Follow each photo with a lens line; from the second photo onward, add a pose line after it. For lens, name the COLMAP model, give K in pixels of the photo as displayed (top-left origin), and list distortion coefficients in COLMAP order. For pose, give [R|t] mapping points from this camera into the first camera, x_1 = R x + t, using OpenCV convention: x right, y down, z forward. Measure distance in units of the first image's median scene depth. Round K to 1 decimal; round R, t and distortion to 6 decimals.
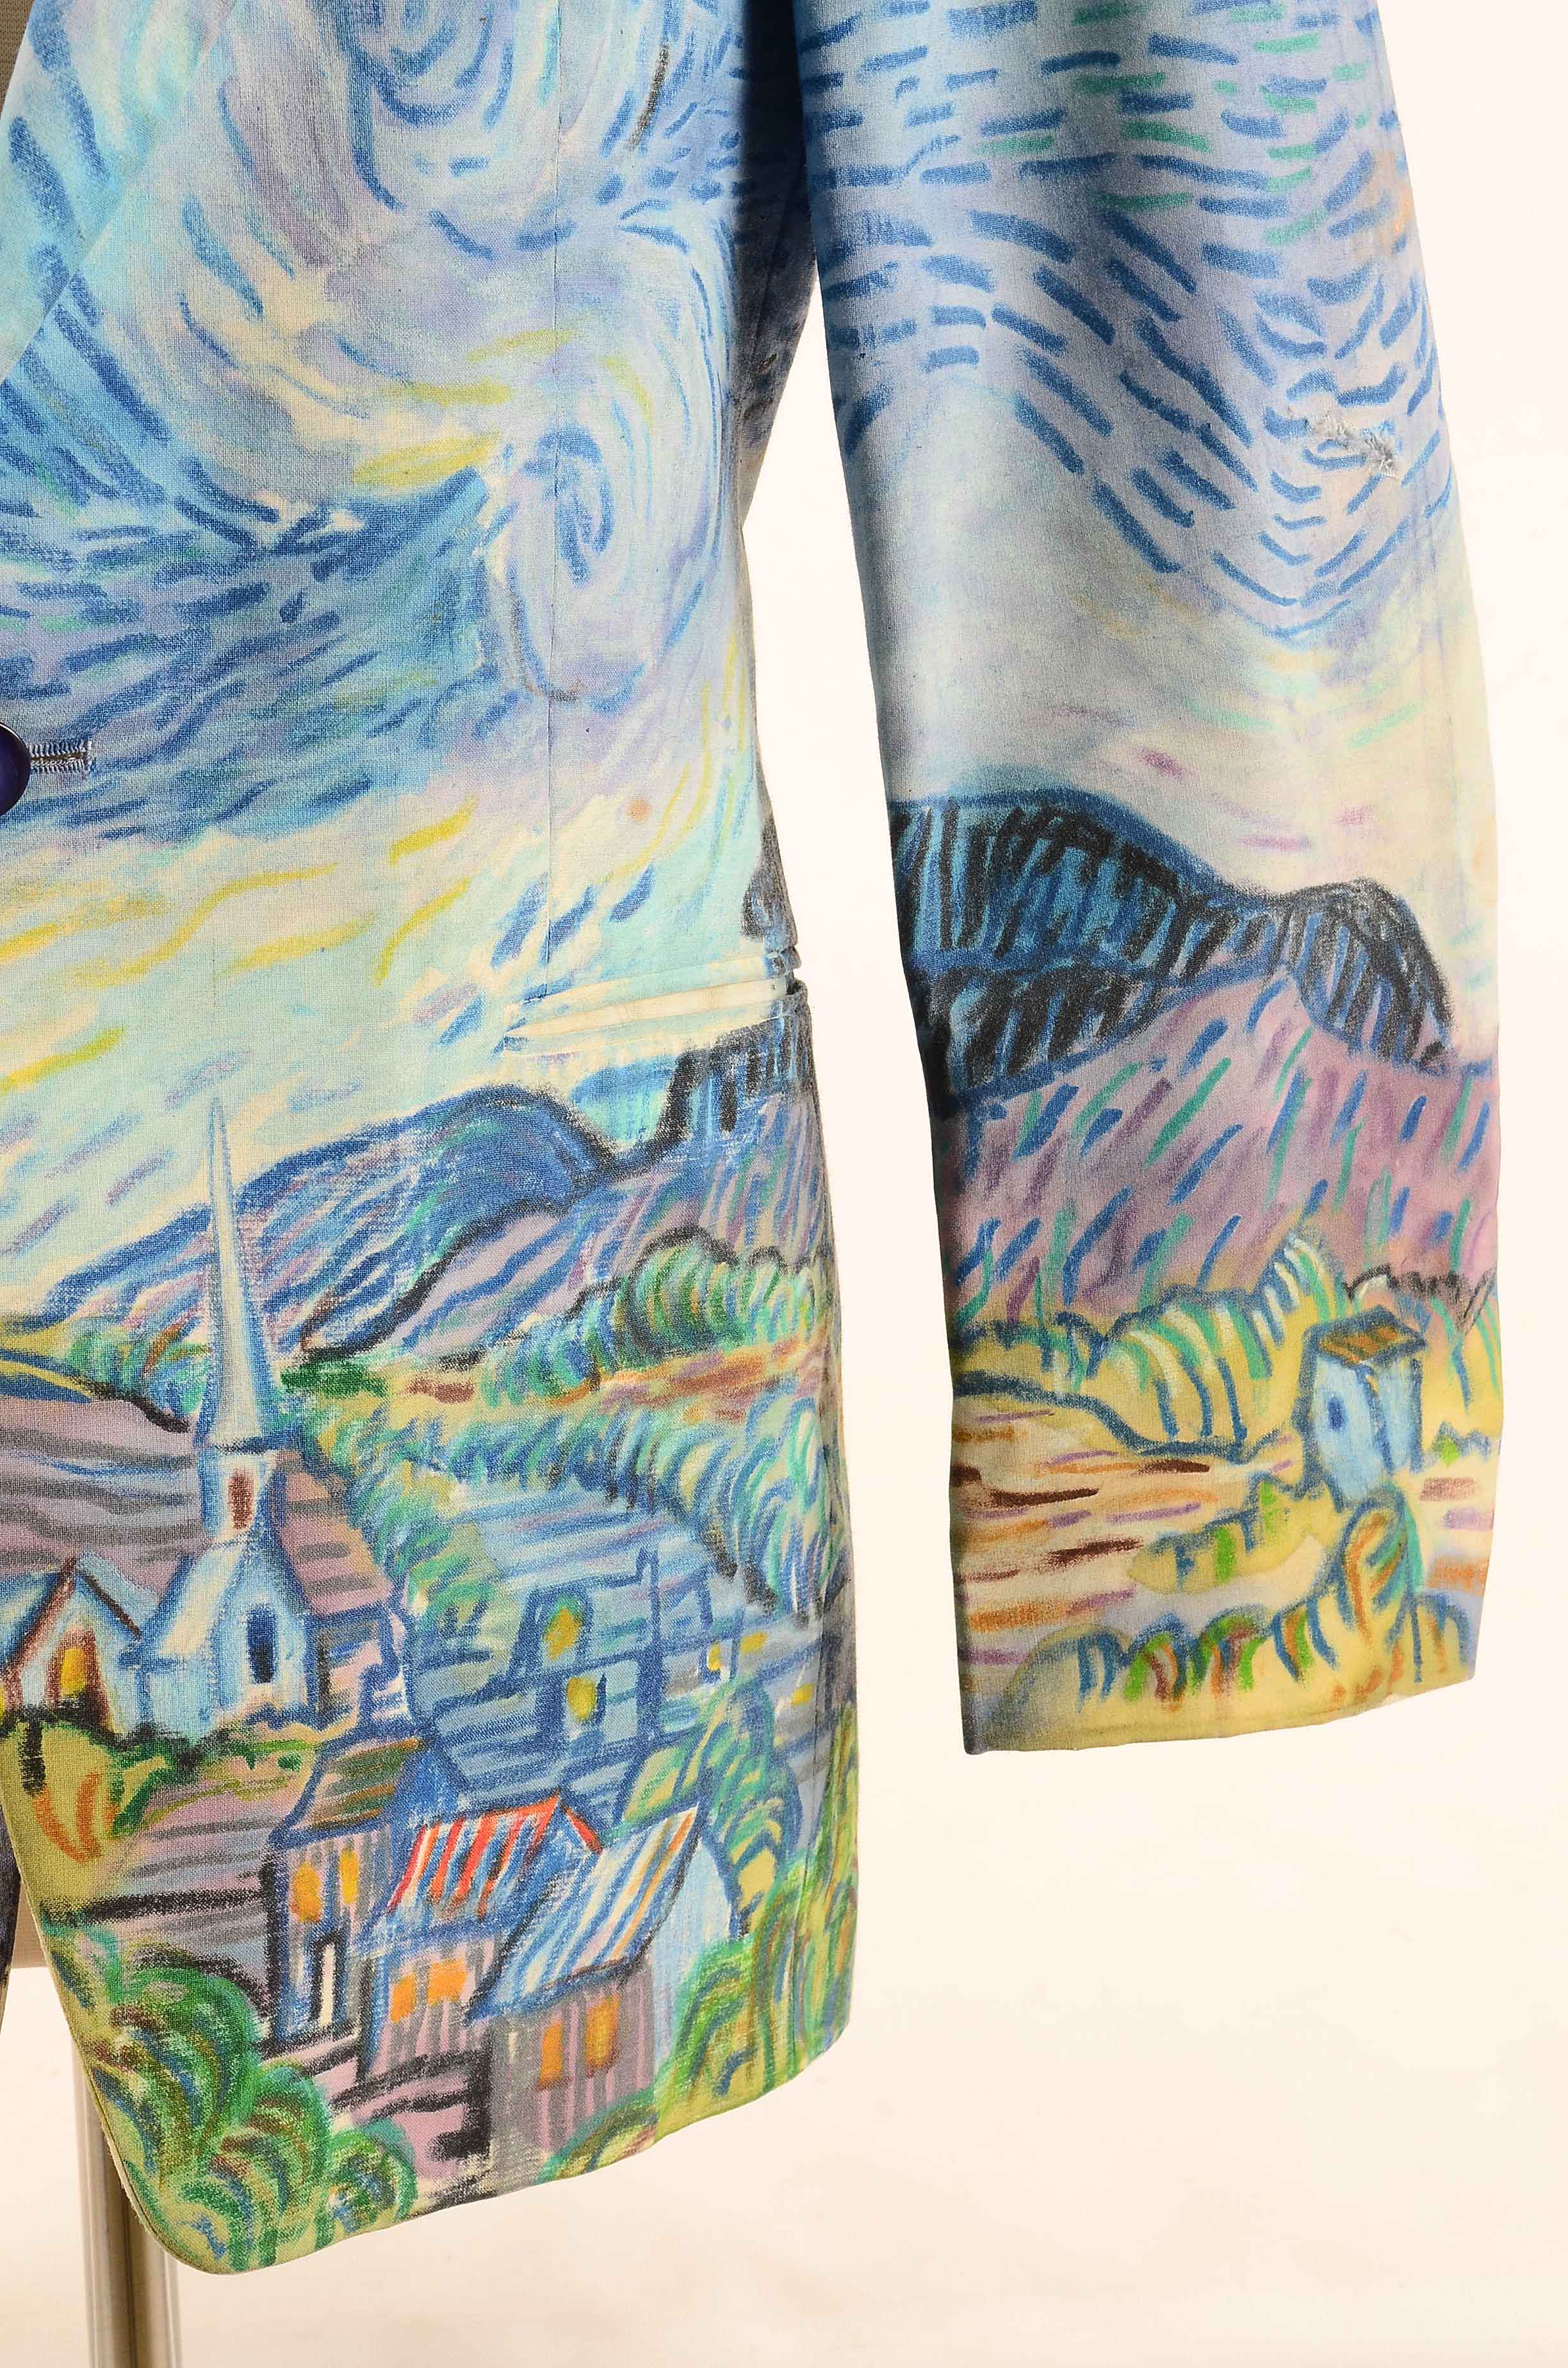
lens RADIAL K [[5292.1, 0, 825.2], [0, 5292.1, 1194.2], [0, 0, 1]] dist [0.077377, 0.038123]
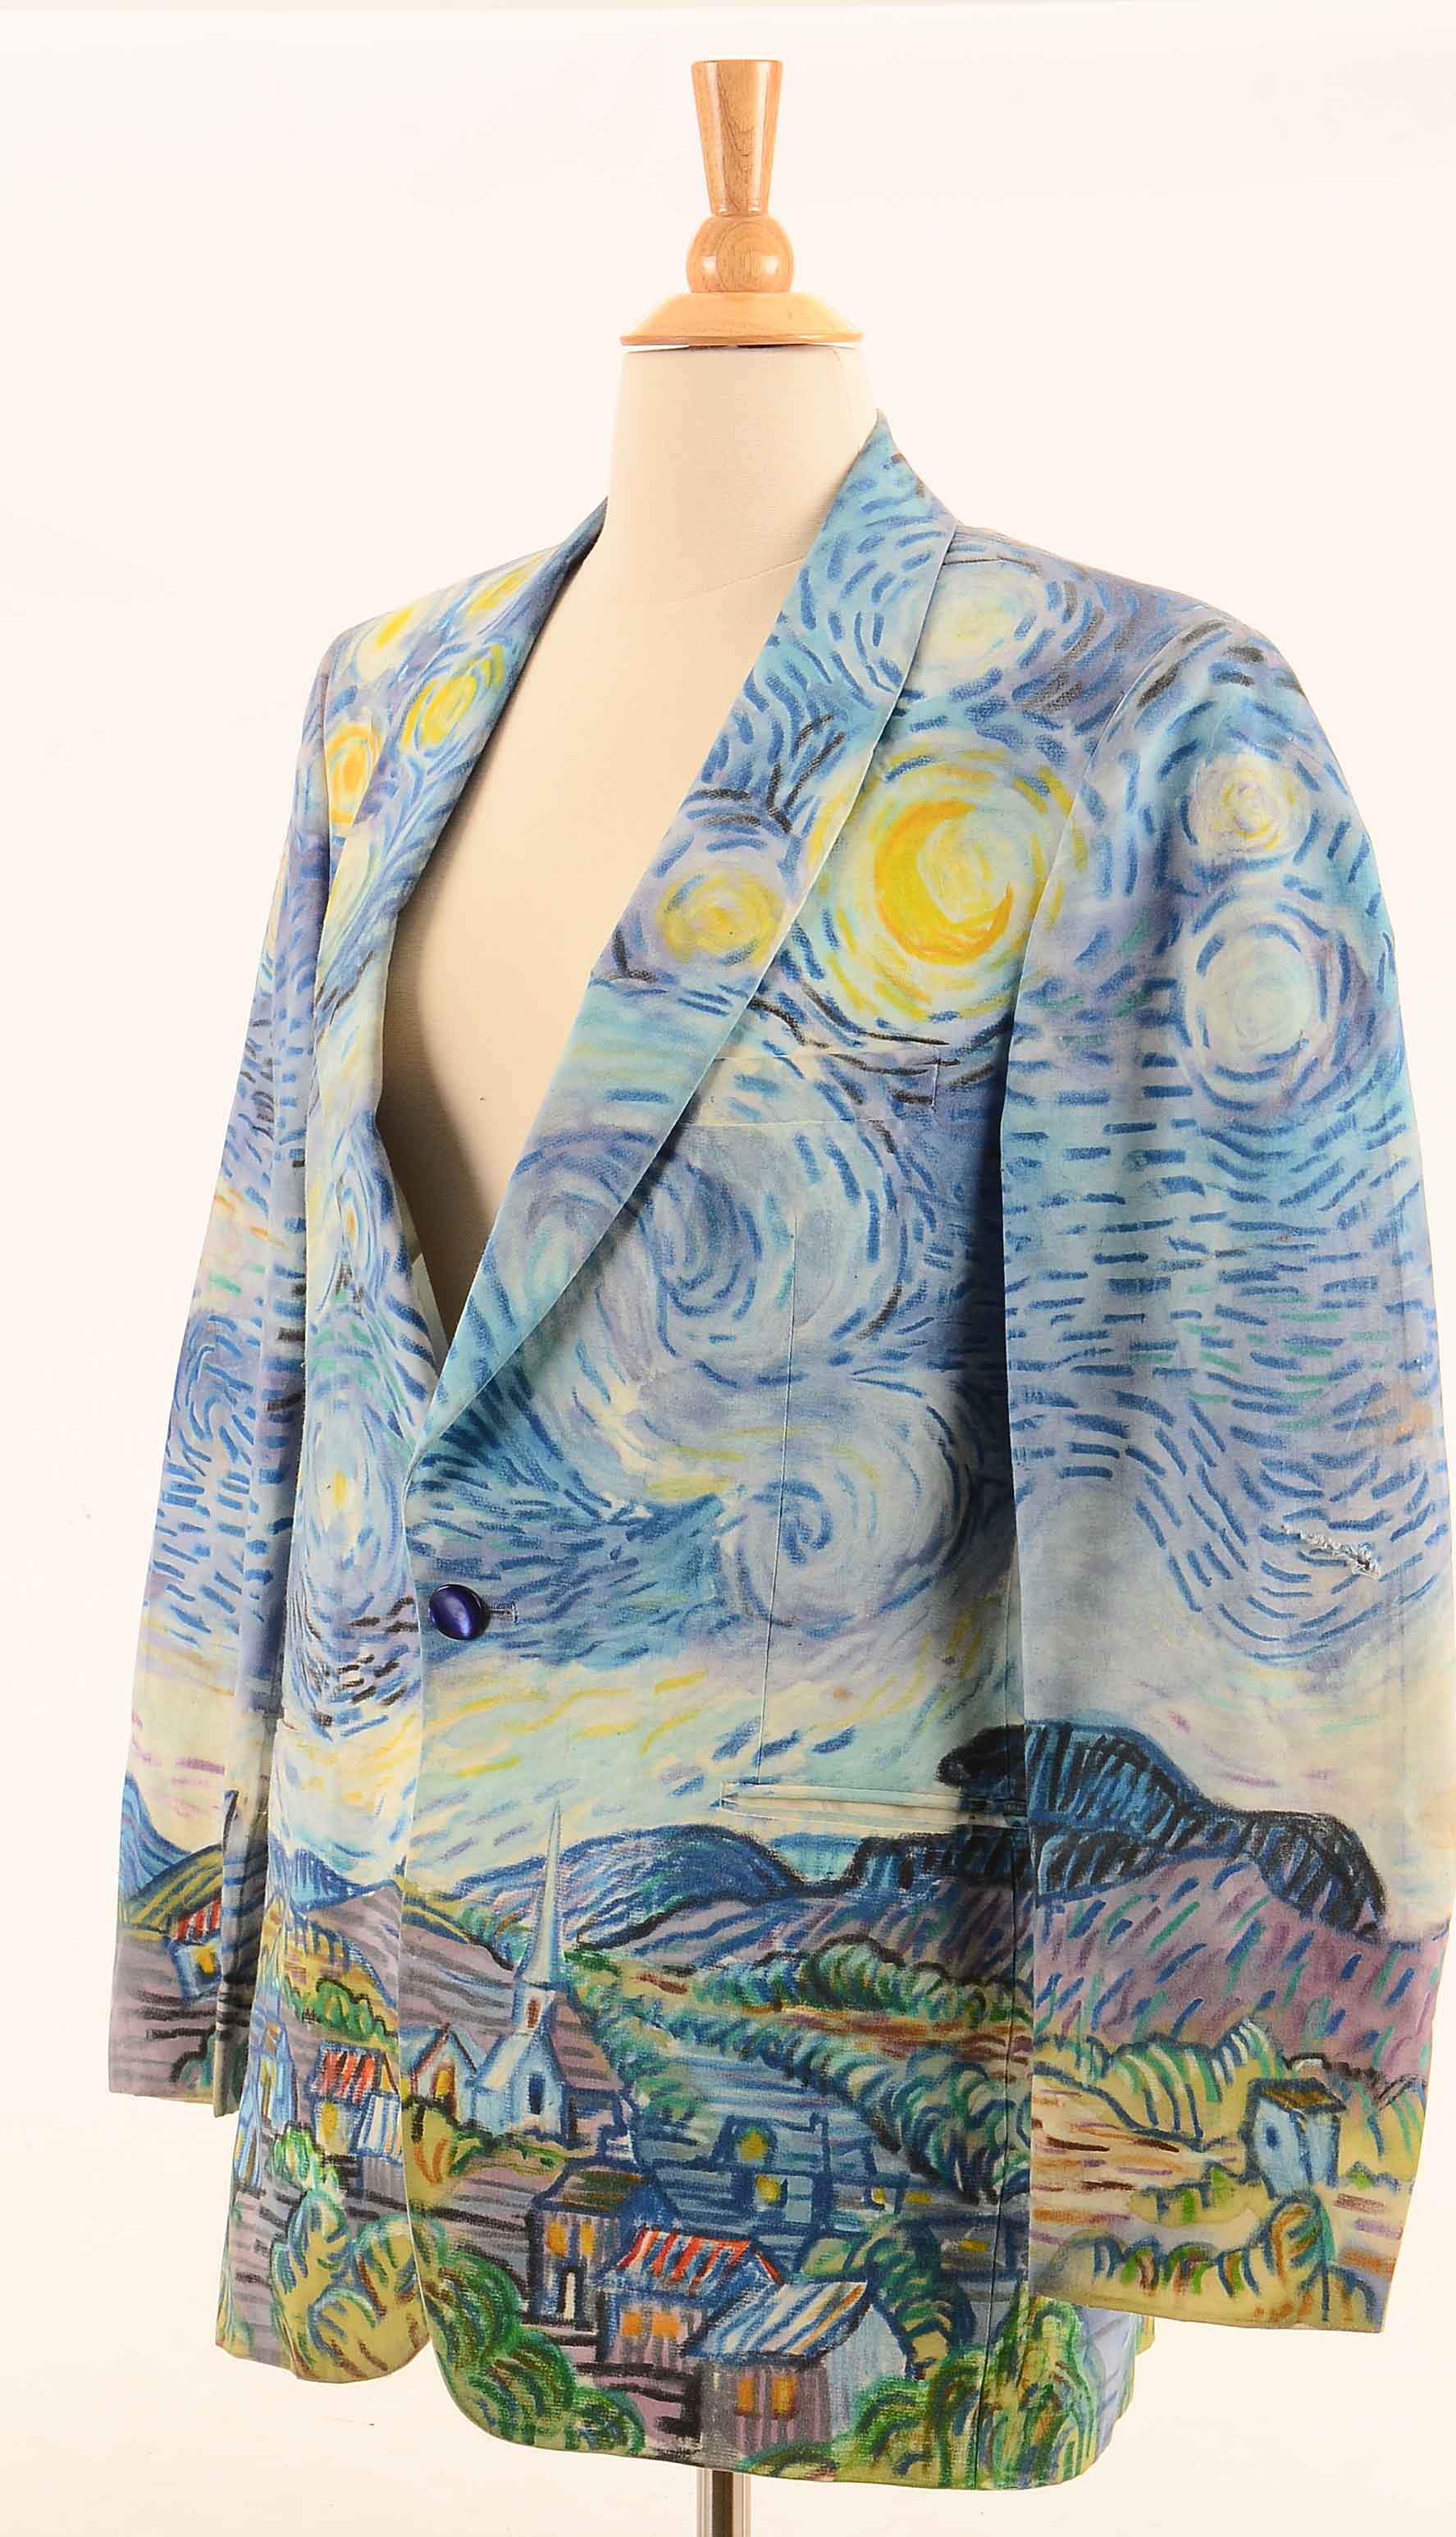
lens RADIAL K [[6823.9, 0, 728.1], [0, 6823.9, 1353.0], [0, 0, 1]] dist [0.024500, 0.399632]
pose [[0.712926, 0.098755, -0.694251, 1.572455], [-0.204546, 0.976266, -0.071178, -0.012904], [0.670744, 0.192751, 0.716205, -0.729353]]
